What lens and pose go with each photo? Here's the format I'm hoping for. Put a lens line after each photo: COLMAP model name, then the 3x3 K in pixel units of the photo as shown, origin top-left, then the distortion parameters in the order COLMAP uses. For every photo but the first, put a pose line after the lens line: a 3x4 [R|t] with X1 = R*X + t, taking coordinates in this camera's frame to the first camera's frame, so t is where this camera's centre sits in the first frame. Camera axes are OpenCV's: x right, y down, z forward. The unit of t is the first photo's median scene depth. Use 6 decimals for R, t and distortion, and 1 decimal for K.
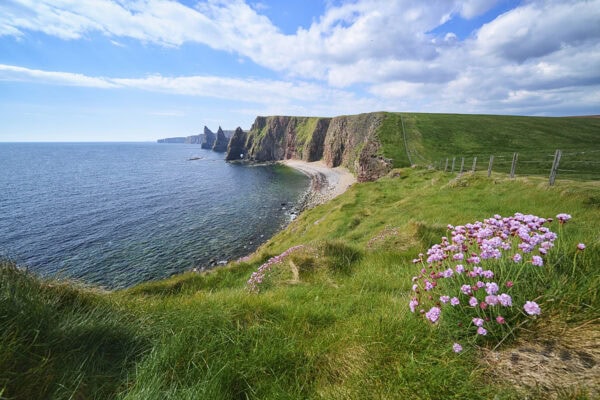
lens RADIAL K [[252.8, 0, 298.4], [0, 252.8, 198.4], [0, 0, 1]] dist [0.003462, 0.000066]
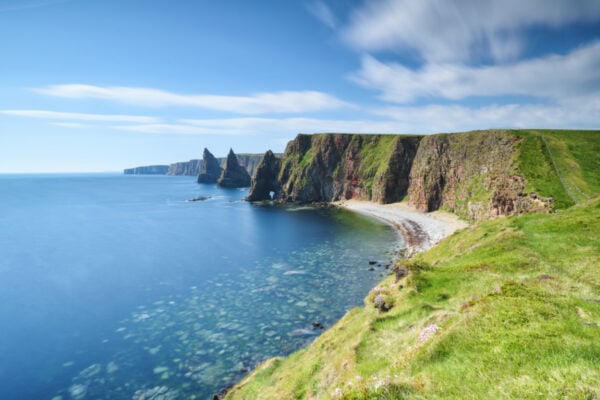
lens RADIAL K [[438.7, 0, 300.6], [0, 438.7, 200.3], [0, 0, 1]] dist [0.010404, 0.003123]
pose [[0.995426, 0.000942, -0.095534, -0.055469], [-0.015464, 0.988355, -0.151377, 0.015005], [0.094279, 0.152162, 0.983849, -0.089638]]
